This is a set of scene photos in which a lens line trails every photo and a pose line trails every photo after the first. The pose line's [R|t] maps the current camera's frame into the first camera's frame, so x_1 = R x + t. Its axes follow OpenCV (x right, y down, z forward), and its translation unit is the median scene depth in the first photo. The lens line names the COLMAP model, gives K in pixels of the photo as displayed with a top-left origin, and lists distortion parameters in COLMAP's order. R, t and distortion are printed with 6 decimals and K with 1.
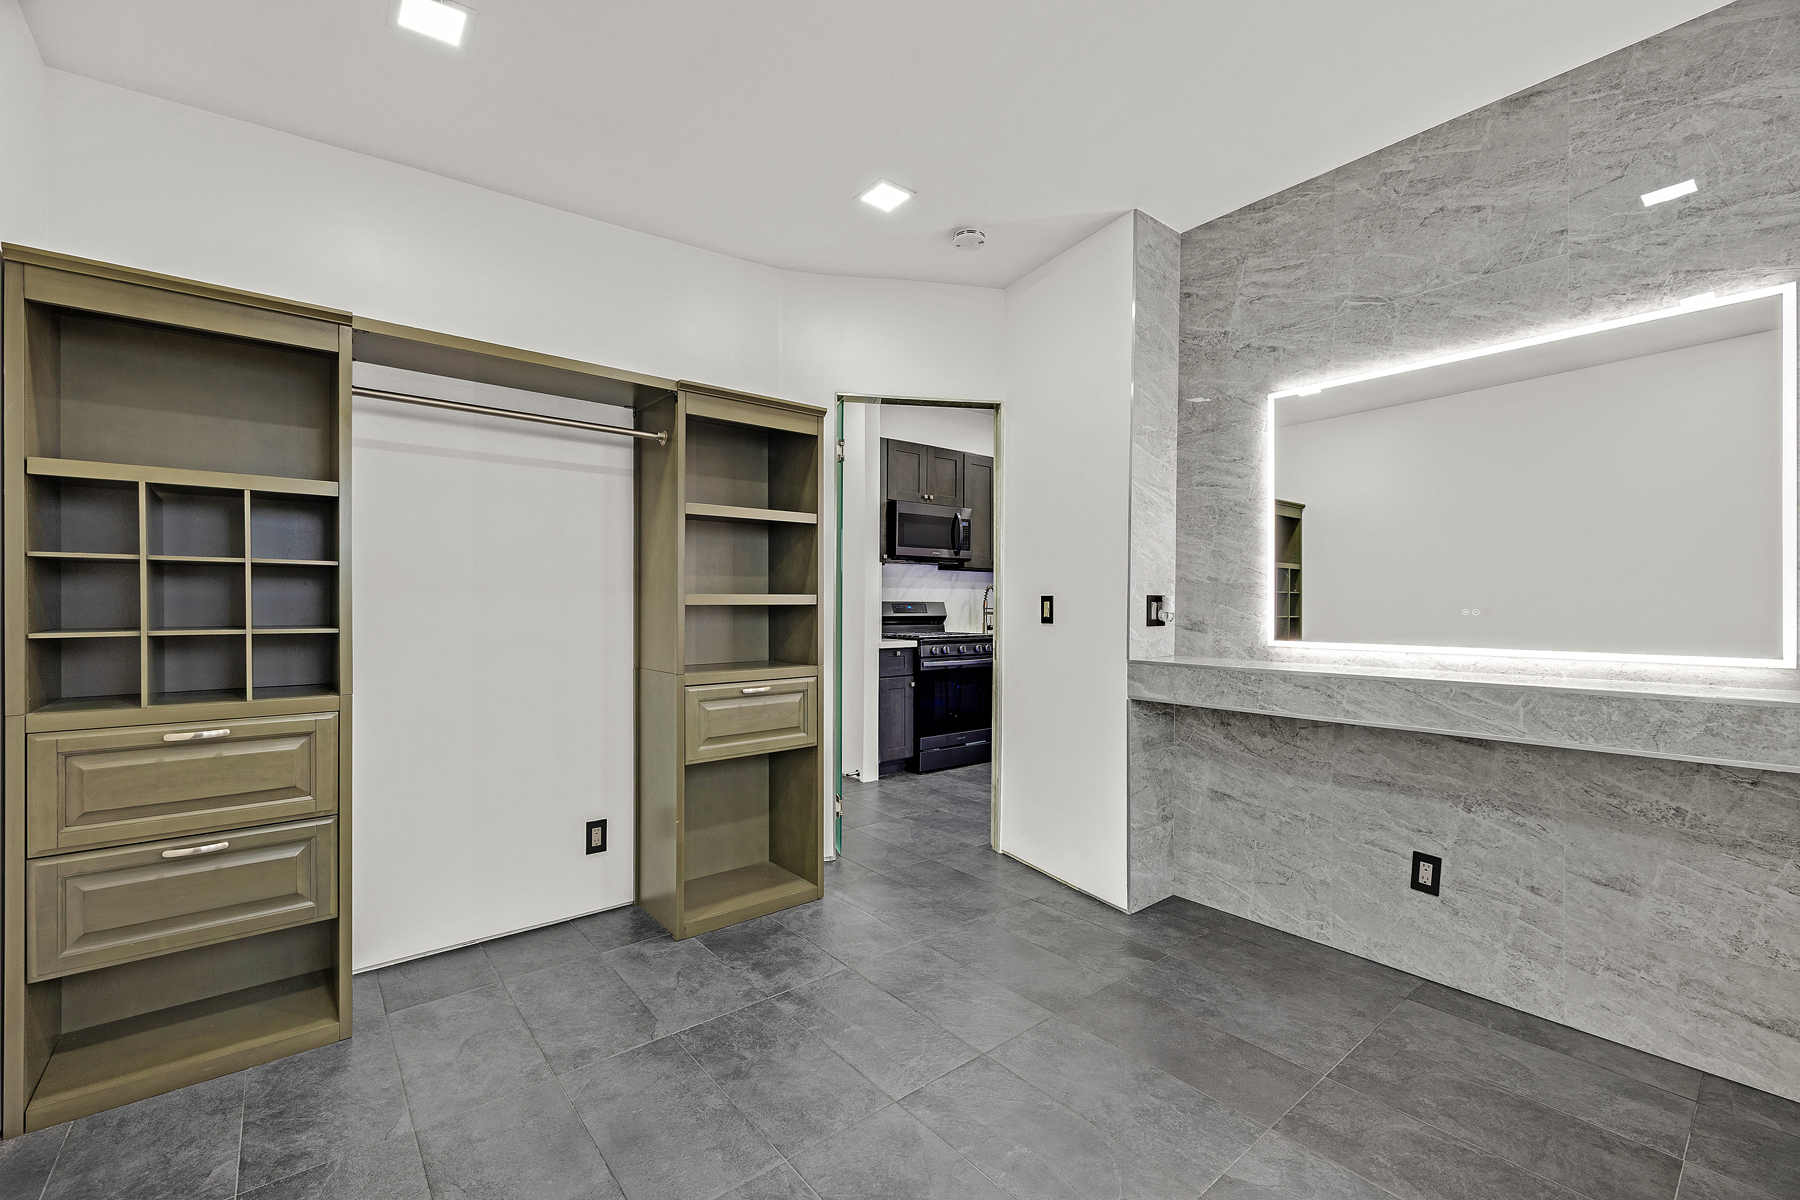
lens RADIAL K [[751.1, 0, 894.8], [0, 751.1, 601.0], [0, 0, 1]] dist [-0.001366, 0.000203]
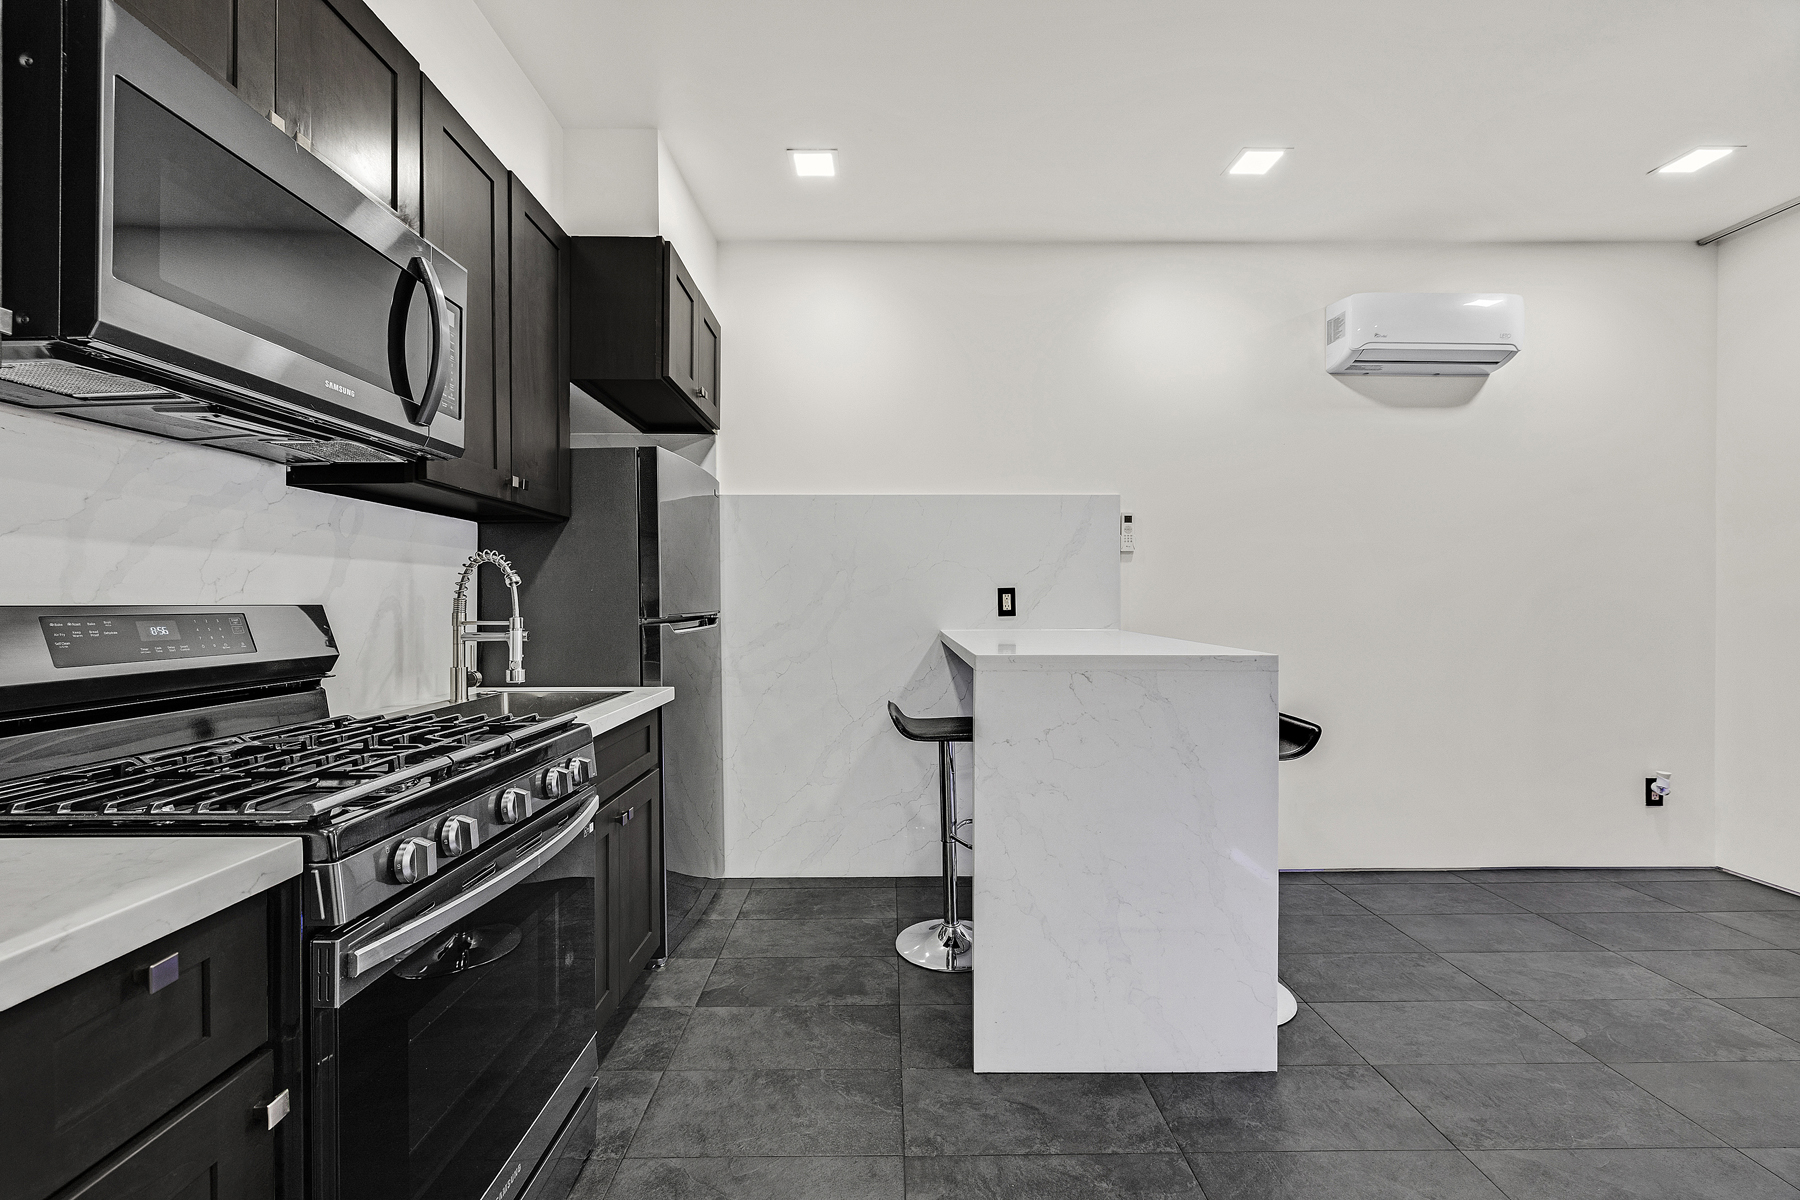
lens RADIAL K [[749.9, 0, 893.1], [0, 749.9, 601.7], [0, 0, 1]] dist [-0.000813, 0.000075]
pose [[0.628917, -0.006682, 0.777443, -0.031682], [0.005663, 0.999976, 0.004014, -0.000122], [-0.777451, 0.001878, 0.628940, 1.446941]]
